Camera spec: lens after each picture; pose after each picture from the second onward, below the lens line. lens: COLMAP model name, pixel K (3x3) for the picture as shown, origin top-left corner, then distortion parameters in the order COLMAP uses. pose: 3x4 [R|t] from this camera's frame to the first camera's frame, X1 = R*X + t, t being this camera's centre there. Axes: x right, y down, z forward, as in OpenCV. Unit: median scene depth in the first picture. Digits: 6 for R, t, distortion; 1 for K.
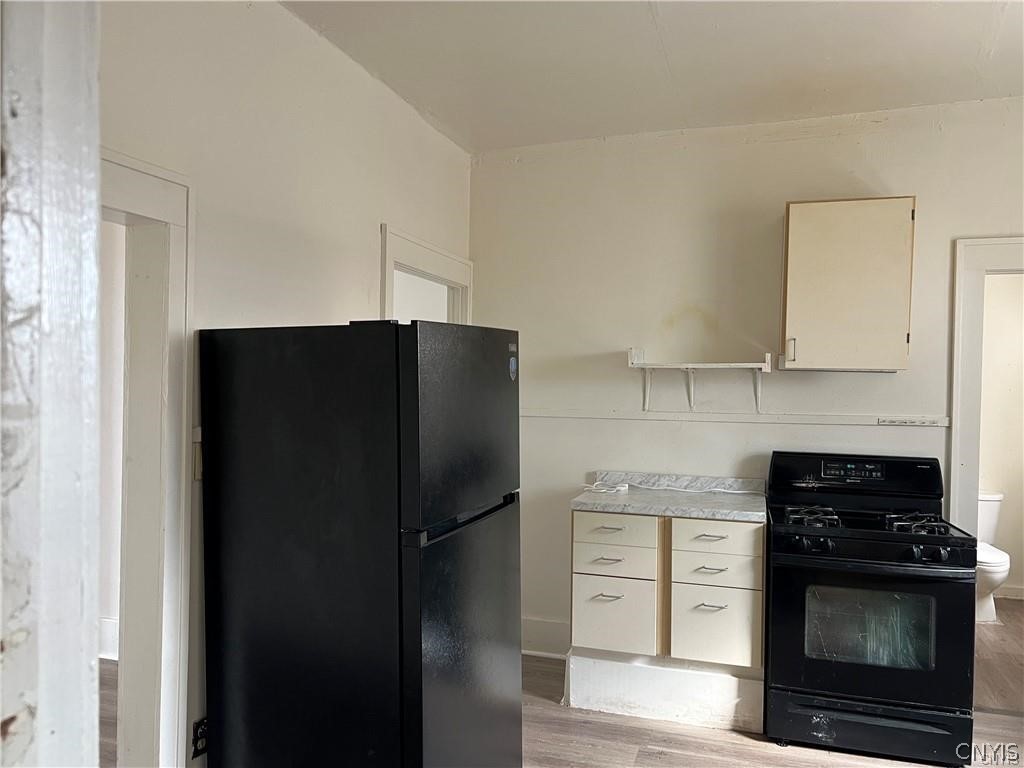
lens RADIAL K [[772.3, 0, 503.8], [0, 772.3, 392.9], [0, 0, 1]] dist [0.047937, -0.049929]
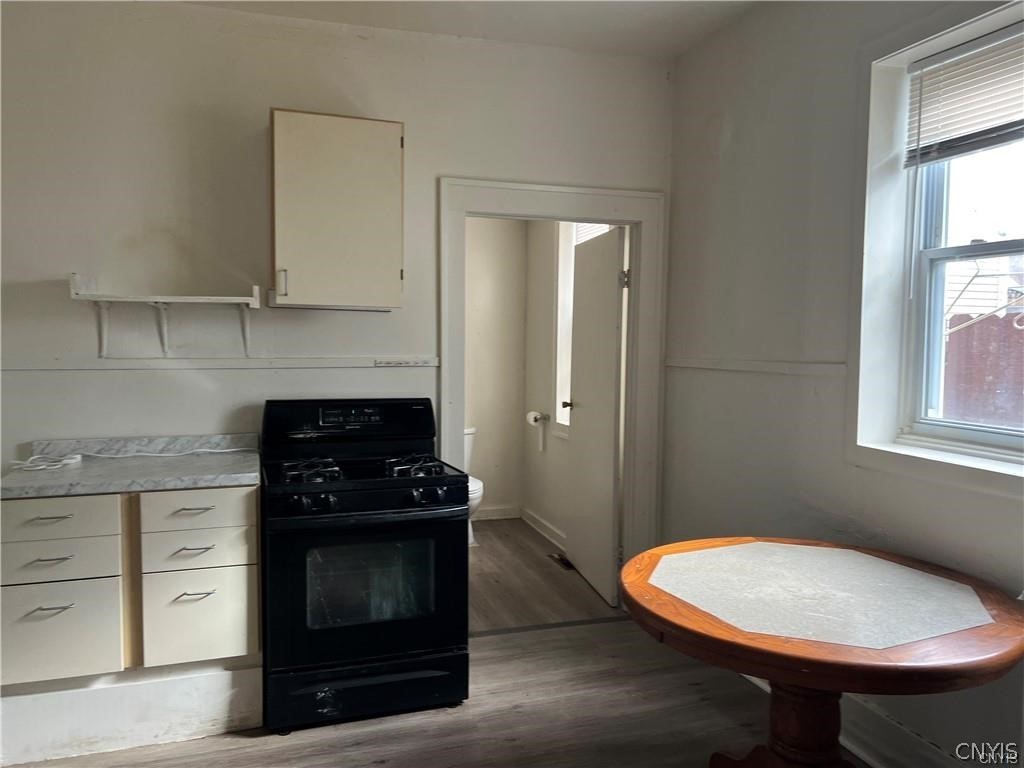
lens RADIAL K [[772.3, 0, 510.1], [0, 772.3, 391.8], [0, 0, 1]] dist [0.047937, -0.049929]
pose [[0.809550, -0.050321, 0.584891, 0.063880], [0.015562, 0.997809, 0.064307, 0.014844], [-0.586845, -0.042957, 0.808559, 0.148122]]
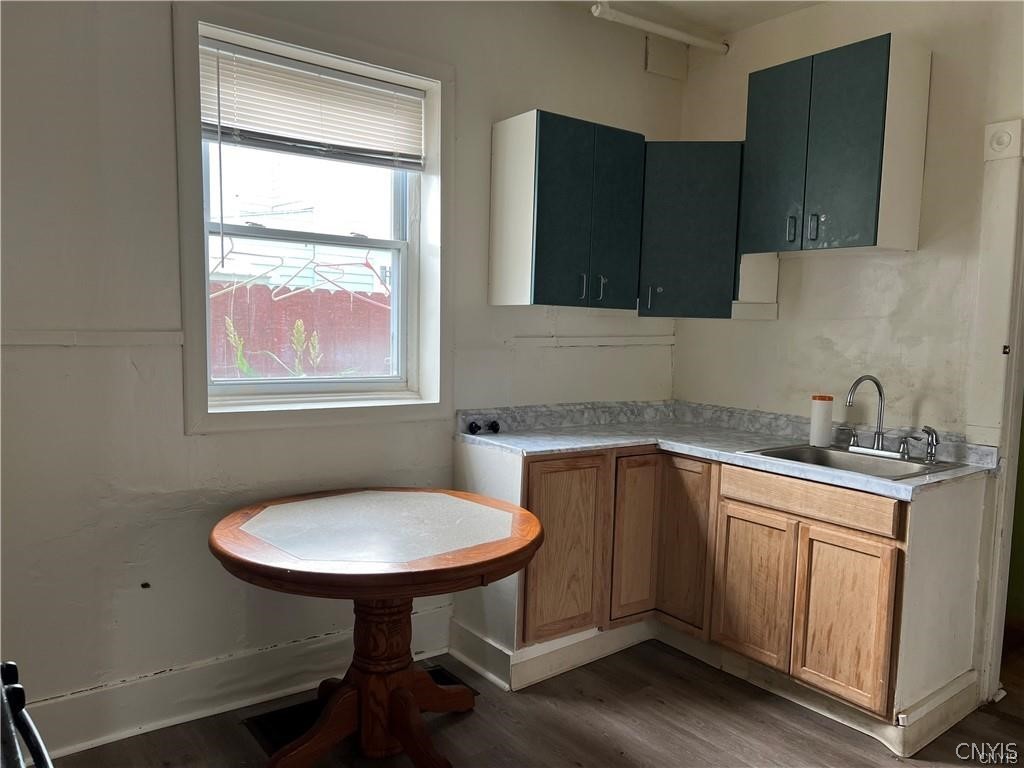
lens RADIAL K [[772.3, 0, 506.6], [0, 772.3, 386.6], [0, 0, 1]] dist [0.047937, -0.049929]
pose [[-0.815027, -0.067518, 0.575475, 0.160075], [-0.013986, 0.995191, 0.096953, 0.022610], [-0.579253, 0.070971, -0.812052, 1.656561]]
